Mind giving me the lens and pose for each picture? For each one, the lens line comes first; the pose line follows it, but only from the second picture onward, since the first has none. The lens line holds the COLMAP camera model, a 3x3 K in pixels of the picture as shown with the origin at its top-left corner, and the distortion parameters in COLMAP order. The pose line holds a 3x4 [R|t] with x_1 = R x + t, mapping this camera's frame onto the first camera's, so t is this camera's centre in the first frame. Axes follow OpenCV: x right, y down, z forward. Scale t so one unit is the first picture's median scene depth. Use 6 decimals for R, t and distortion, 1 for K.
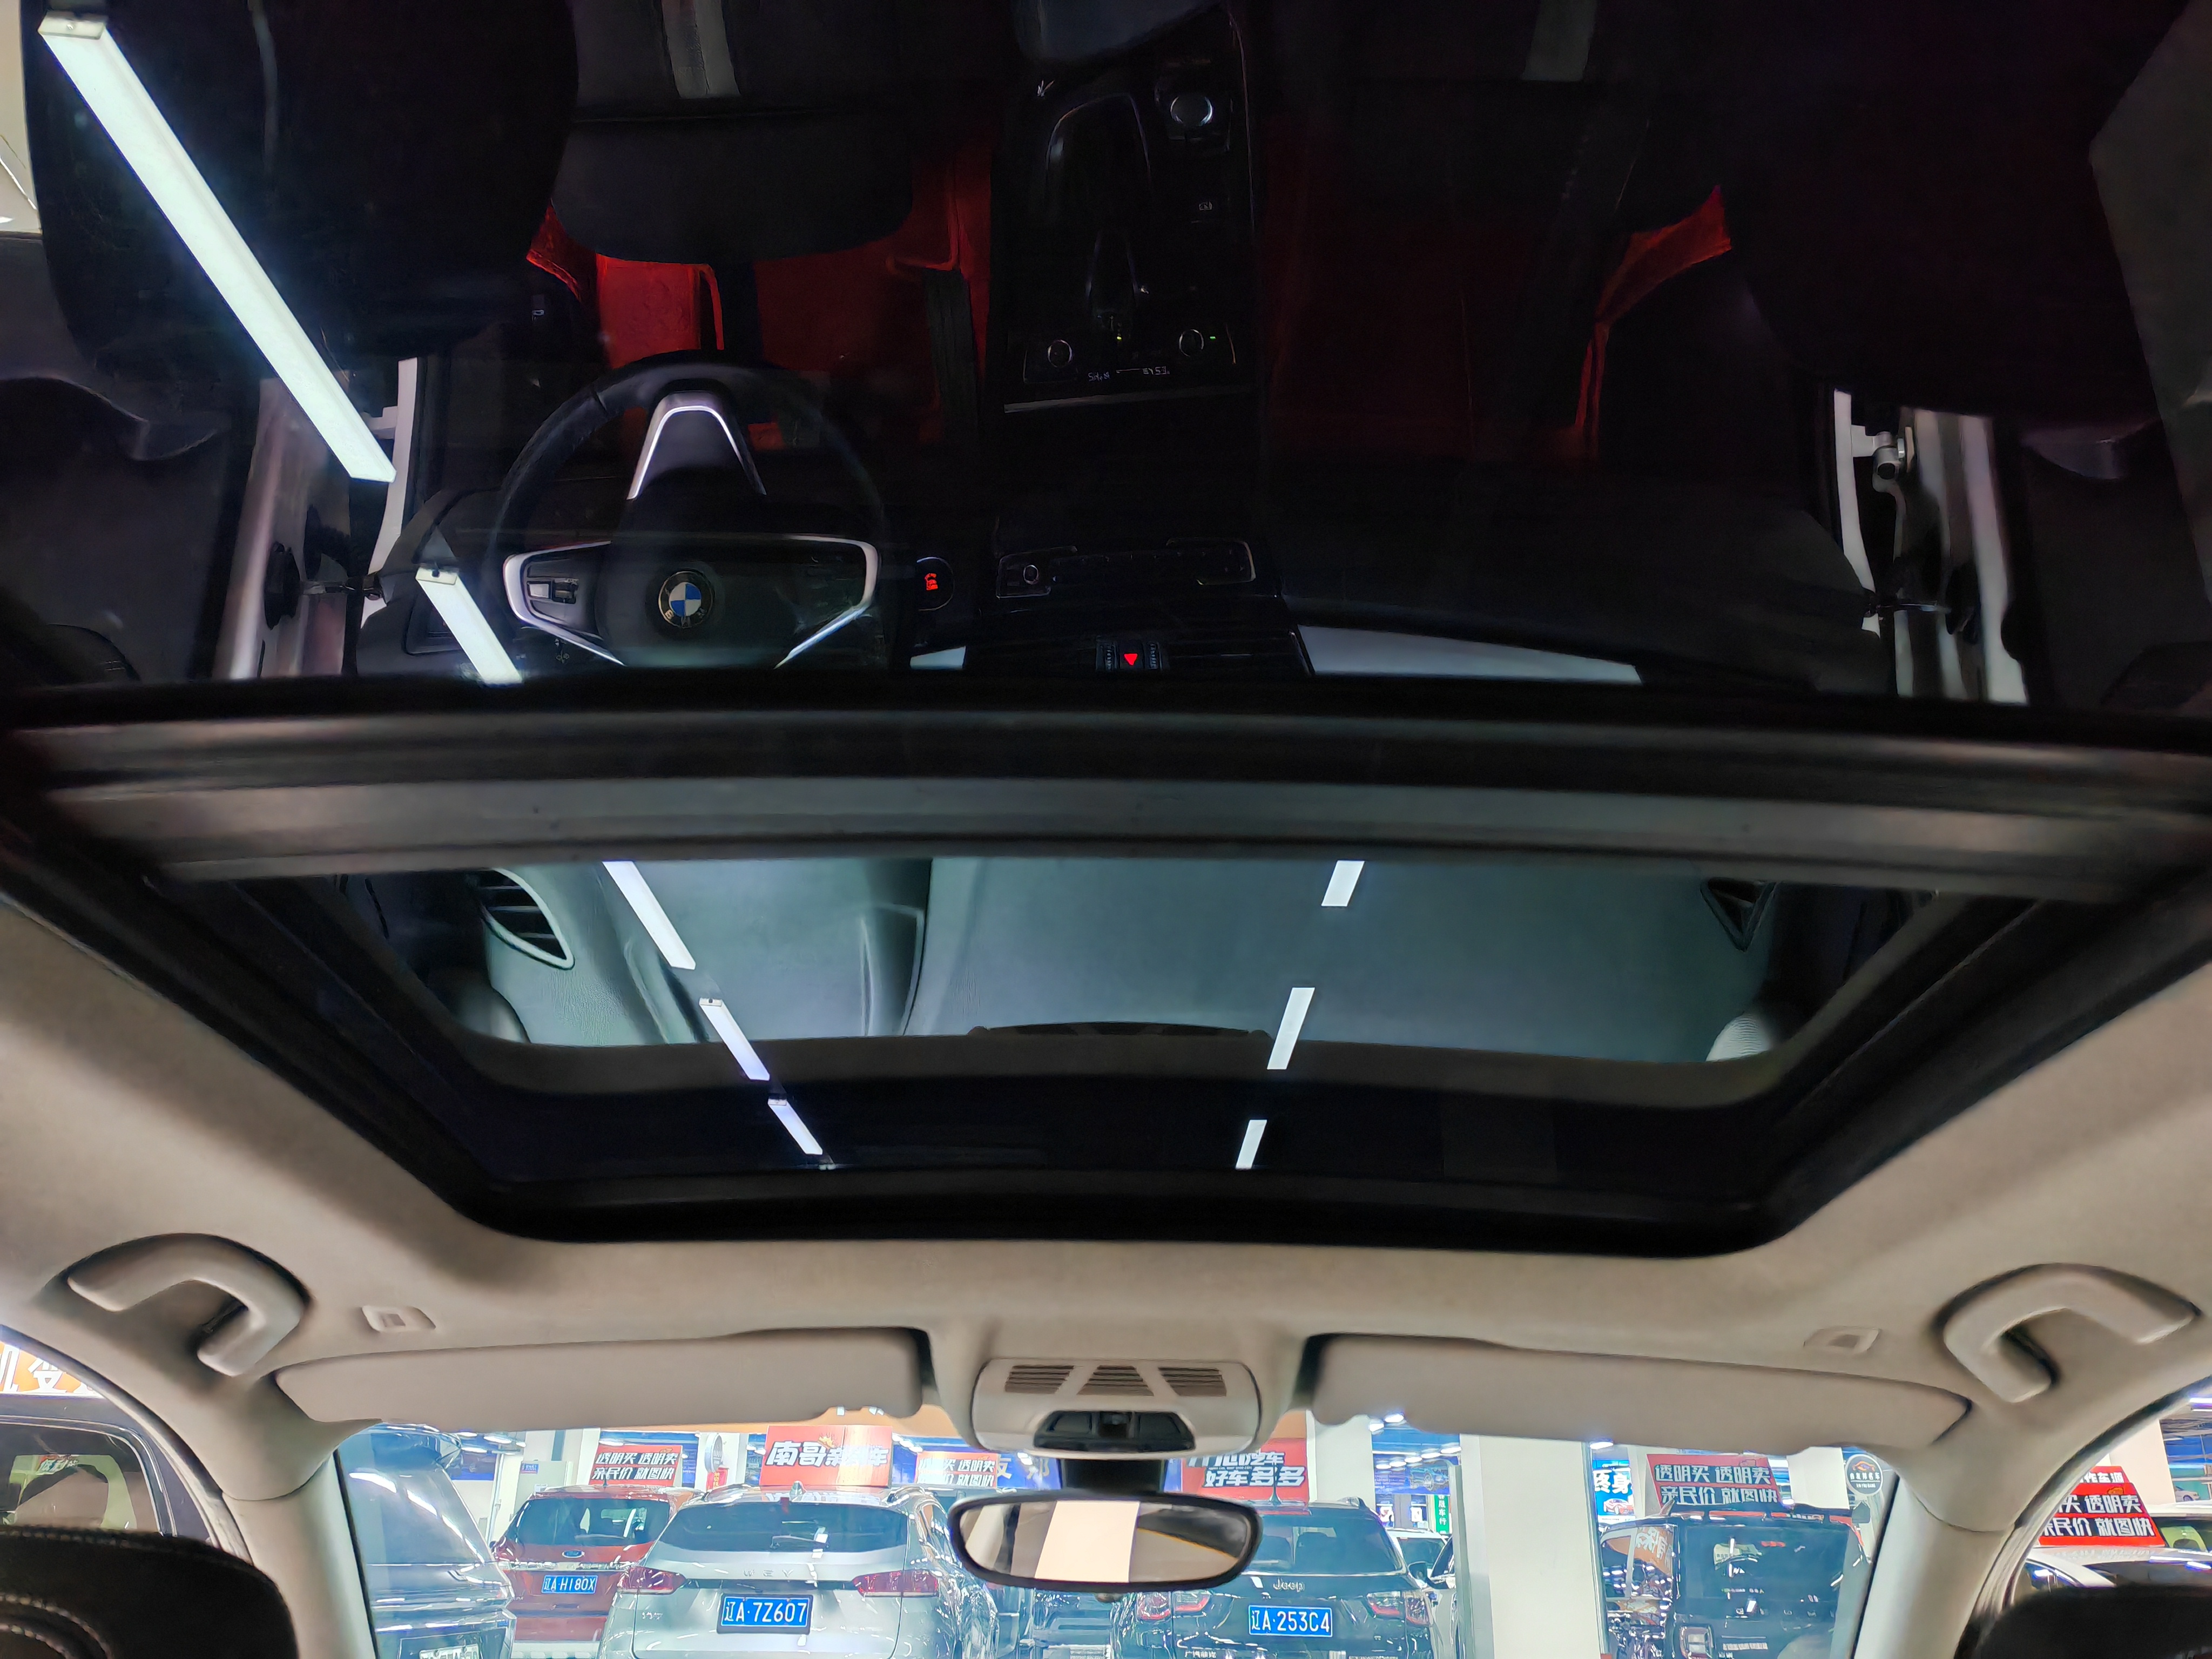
lens RADIAL K [[1717.6, 0, 1102.8], [0, 1717.6, 818.4], [0, 0, 1]] dist [0.015475, -0.002705]
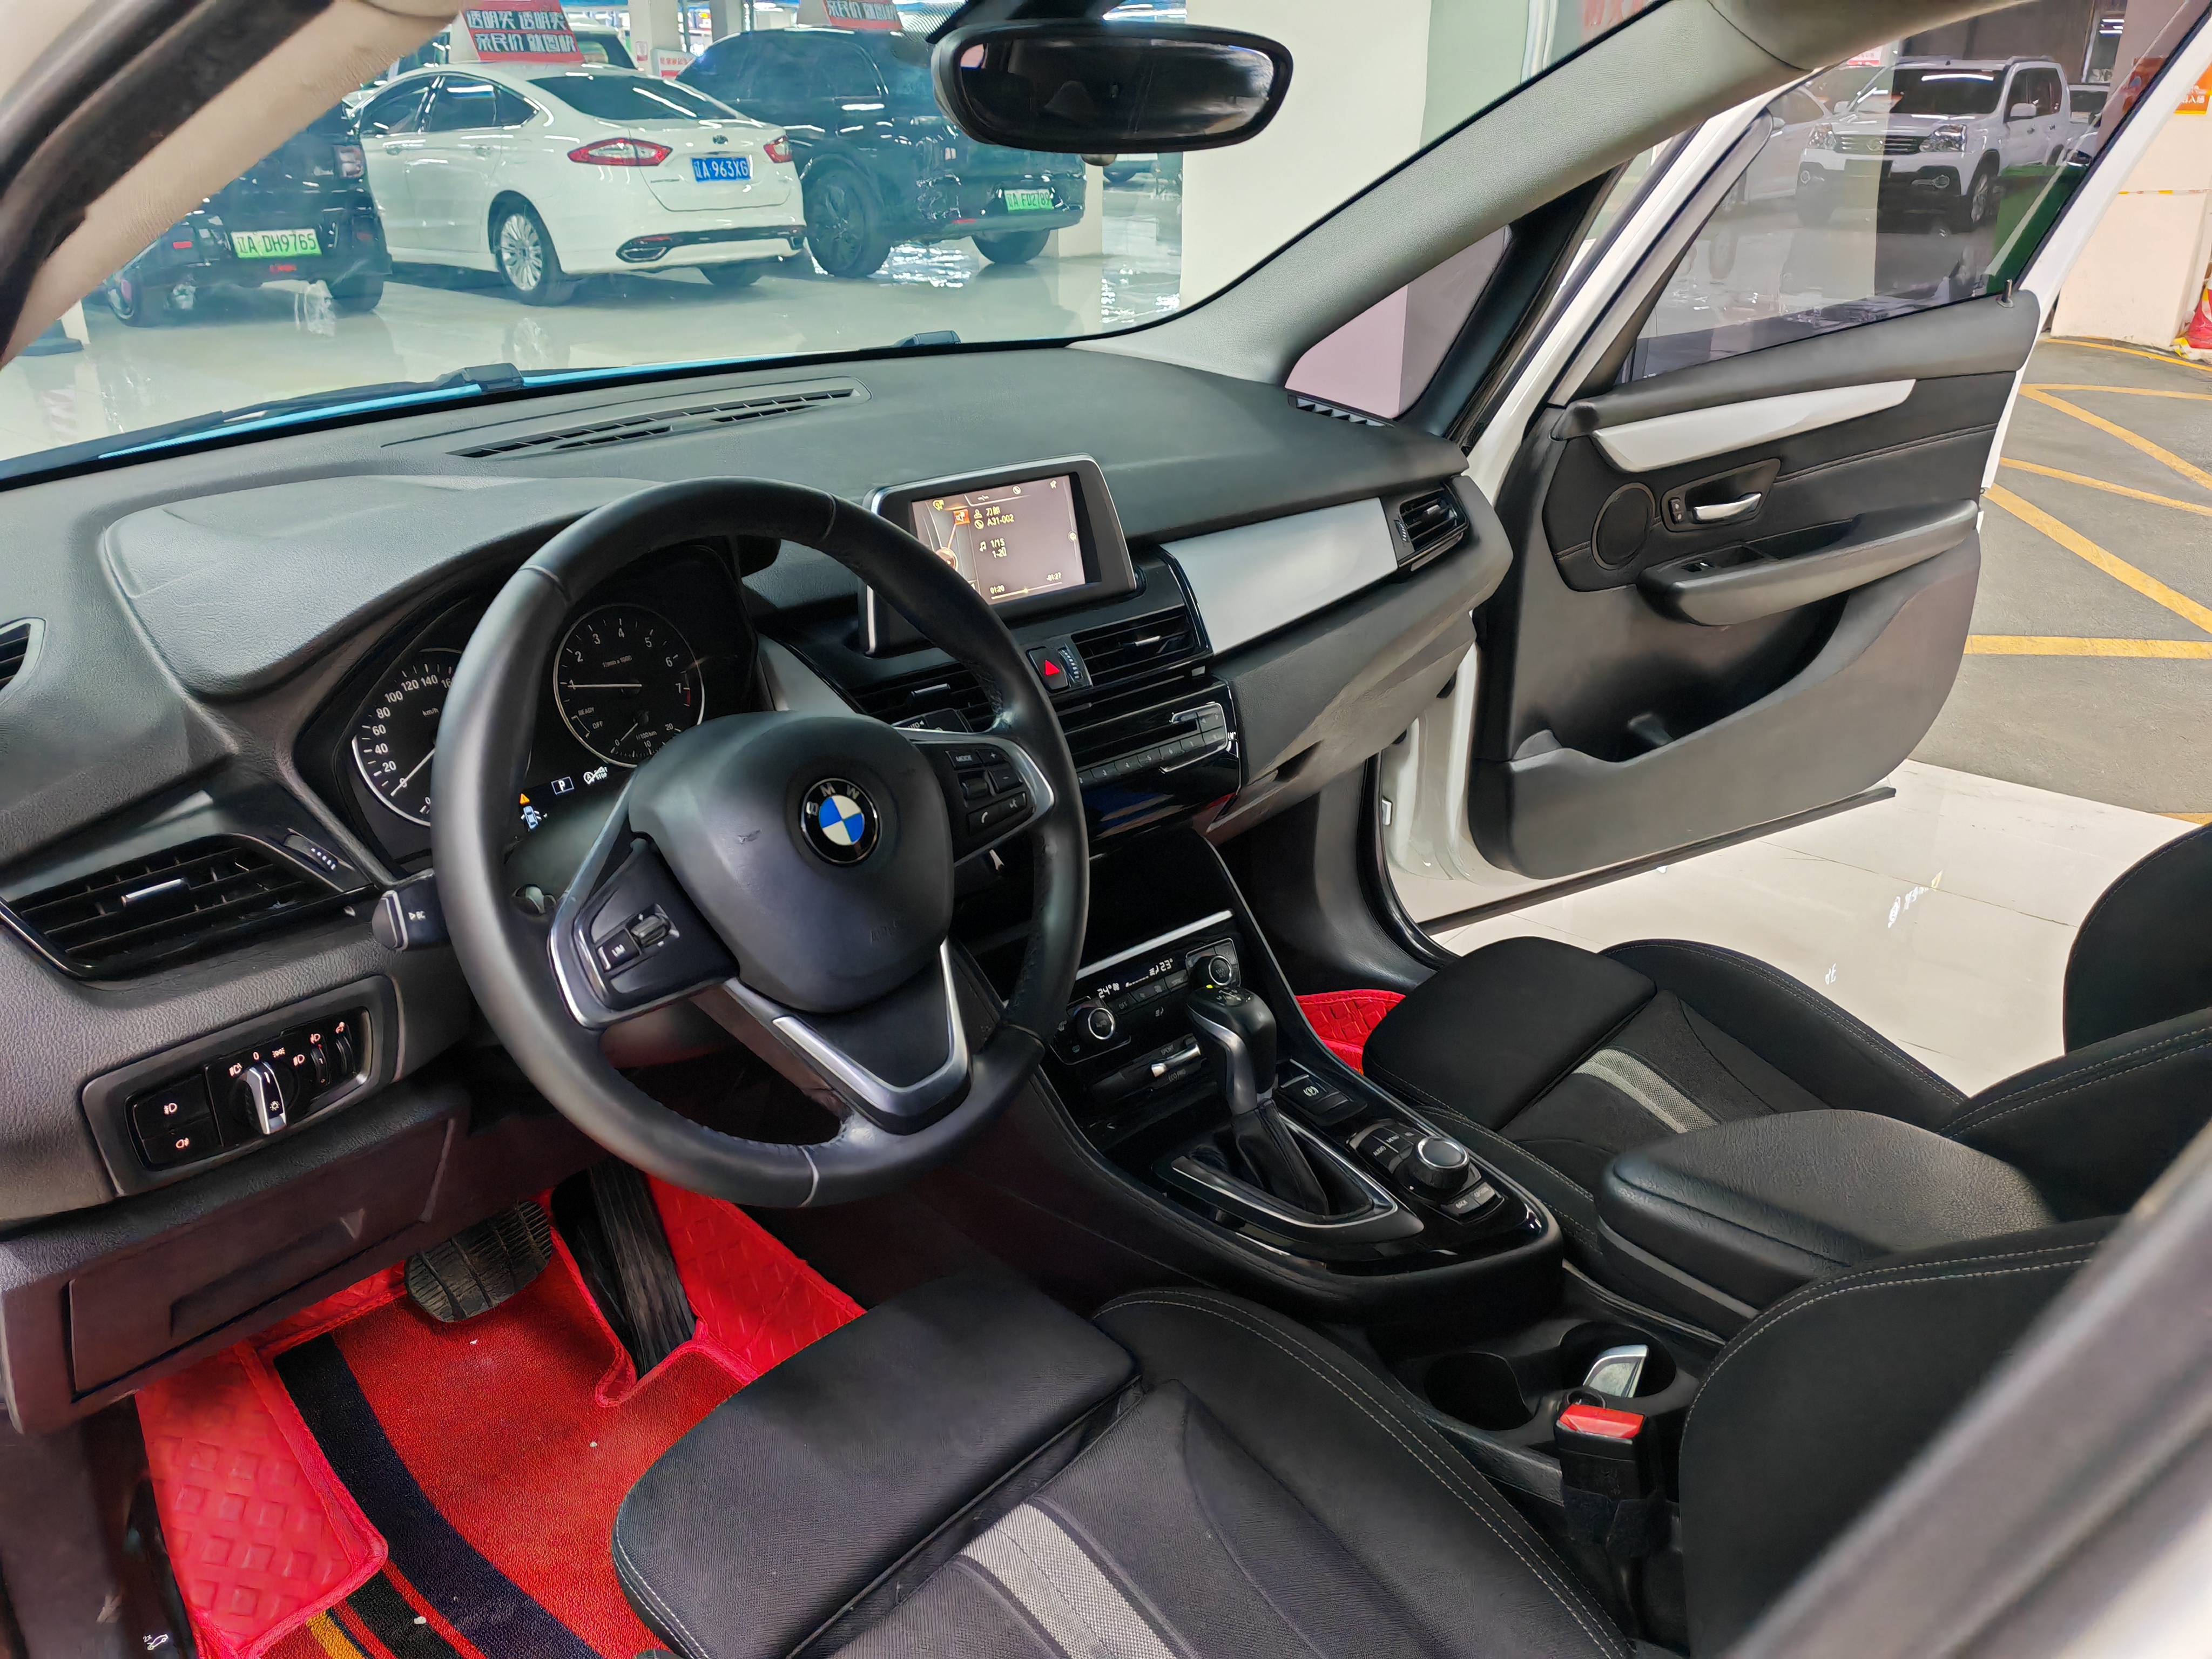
lens RADIAL K [[1717.6, 0, 1093.1], [0, 1717.6, 825.4], [0, 0, 1]] dist [0.015475, -0.002705]
pose [[0.643722, -0.308444, 0.700346, -0.102868], [-0.300058, 0.740156, 0.601776, 0.030681], [-0.703979, -0.597521, 0.383903, 0.078597]]
